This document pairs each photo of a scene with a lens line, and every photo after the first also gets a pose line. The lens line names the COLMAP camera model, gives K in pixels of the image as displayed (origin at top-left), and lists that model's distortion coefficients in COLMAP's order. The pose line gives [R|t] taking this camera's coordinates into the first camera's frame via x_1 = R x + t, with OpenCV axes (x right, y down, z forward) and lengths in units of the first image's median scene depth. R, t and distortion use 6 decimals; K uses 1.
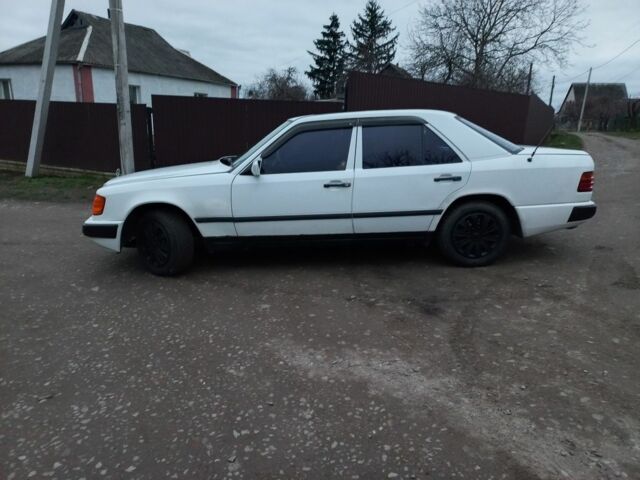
lens RADIAL K [[469.7, 0, 320.2], [0, 469.7, 255.7], [0, 0, 1]] dist [0.034511, 0.003137]
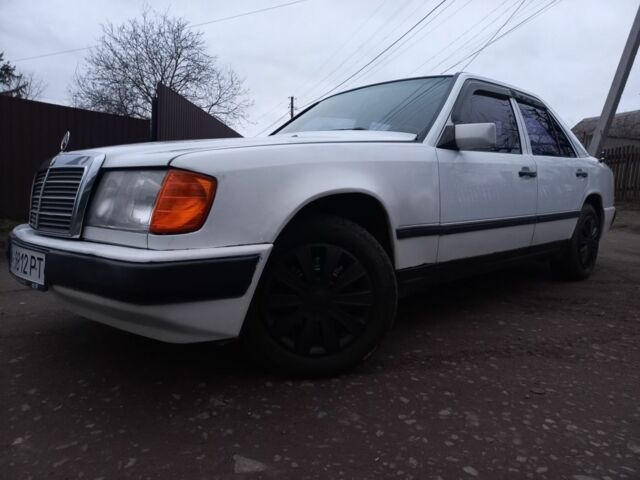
lens RADIAL K [[469.5, 0, 322.0], [0, 469.5, 259.2], [0, 0, 1]] dist [0.027347, 0.007642]
pose [[0.715875, -0.069087, 0.694802, -0.639494], [0.168636, 0.982741, -0.076033, -0.027534], [-0.677558, 0.171599, 0.715171, 0.721542]]
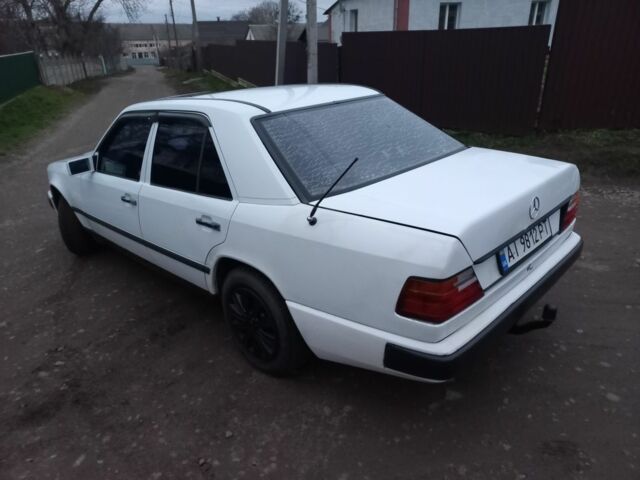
lens RADIAL K [[469.5, 0, 322.0], [0, 469.5, 259.2], [0, 0, 1]] dist [0.027347, 0.007642]
pose [[0.697593, 0.268944, -0.664103, 0.780676], [-0.148366, 0.961011, 0.233336, -0.278667], [0.700964, -0.064243, 0.710297, 0.652351]]
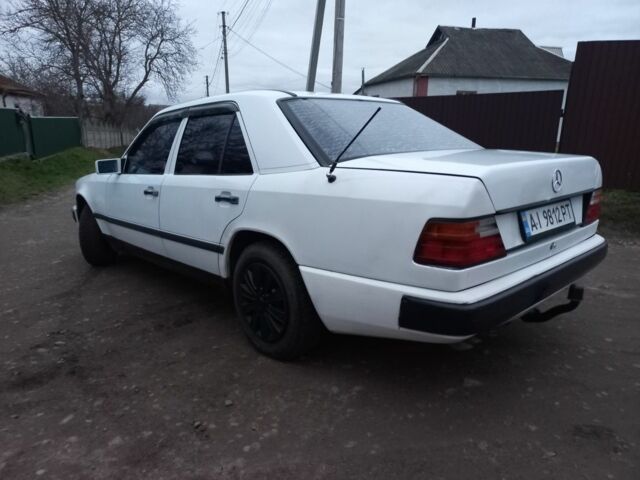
lens RADIAL K [[469.7, 0, 320.2], [0, 469.7, 255.7], [0, 0, 1]] dist [0.034511, 0.003137]
pose [[0.663190, 0.186718, -0.724786, 0.800485], [-0.200266, 0.977342, 0.068535, -0.154296], [0.721161, 0.099698, 0.685556, 0.658675]]
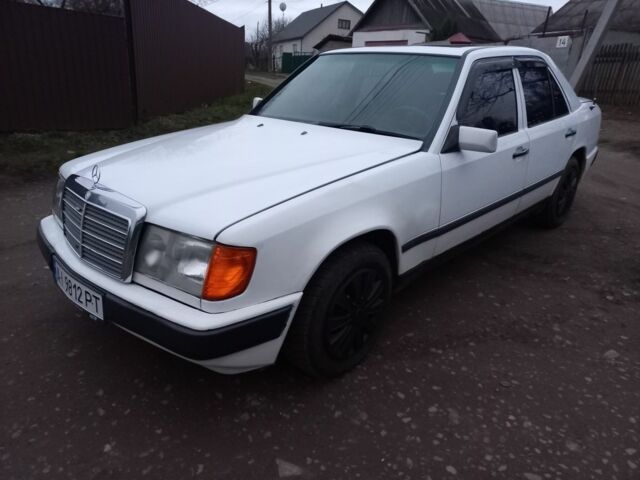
lens RADIAL K [[469.5, 0, 322.0], [0, 469.5, 259.2], [0, 0, 1]] dist [0.027347, 0.007642]
pose [[0.683175, -0.252114, 0.685355, -0.685888], [0.152961, 0.967099, 0.203281, -0.184162], [-0.714056, -0.034044, 0.699261, 0.694058]]
